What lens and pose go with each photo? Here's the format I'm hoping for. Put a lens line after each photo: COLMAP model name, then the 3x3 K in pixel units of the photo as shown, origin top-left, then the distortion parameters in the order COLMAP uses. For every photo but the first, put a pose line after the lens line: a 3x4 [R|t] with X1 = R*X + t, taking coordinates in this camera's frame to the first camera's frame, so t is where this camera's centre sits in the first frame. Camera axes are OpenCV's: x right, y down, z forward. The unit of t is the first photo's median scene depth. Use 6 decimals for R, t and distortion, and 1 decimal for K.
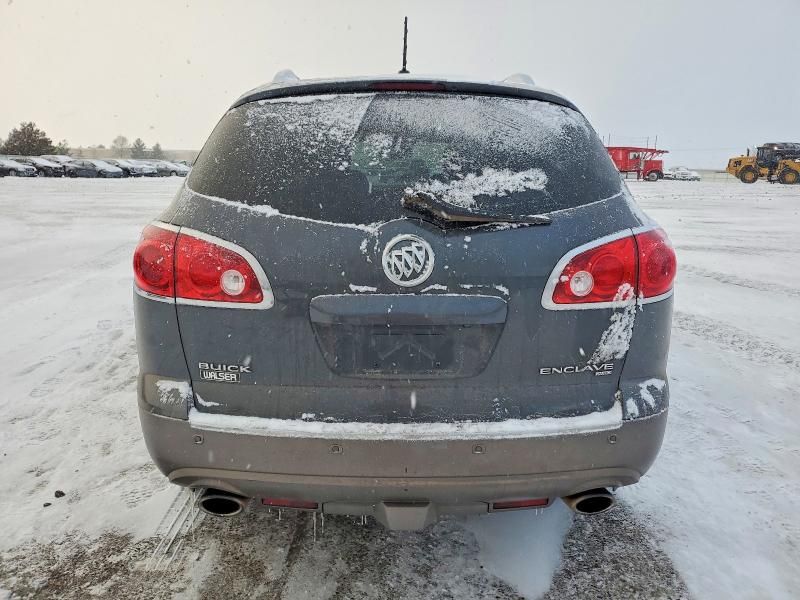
lens RADIAL K [[652.2, 0, 399.2], [0, 652.2, 300.6], [0, 0, 1]] dist [0.013344, 0.010314]
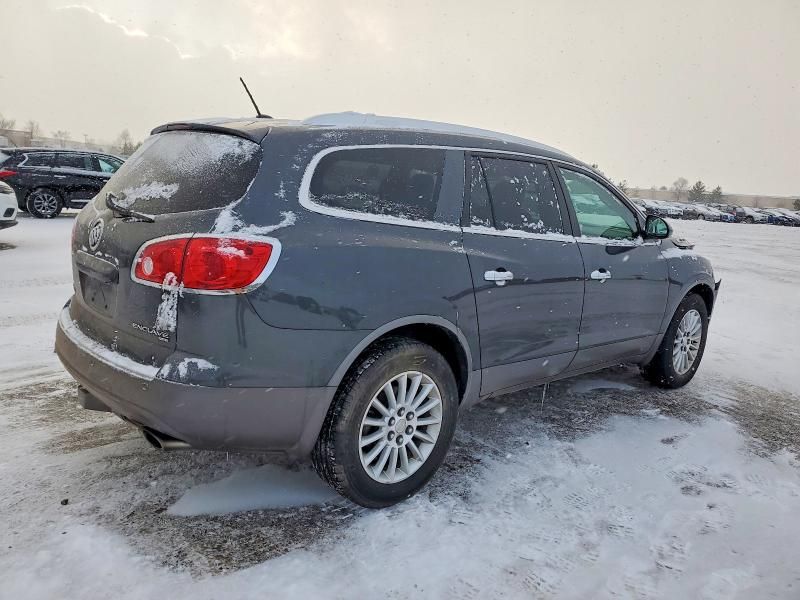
lens RADIAL K [[652.2, 0, 367.0], [0, 652.2, 304.7], [0, 0, 1]] dist [0.013344, 0.010314]
pose [[0.611963, 0.172421, -0.771862, 1.542646], [-0.215996, 0.975281, 0.046611, -0.104275], [0.760820, 0.138195, 0.634079, 0.469509]]
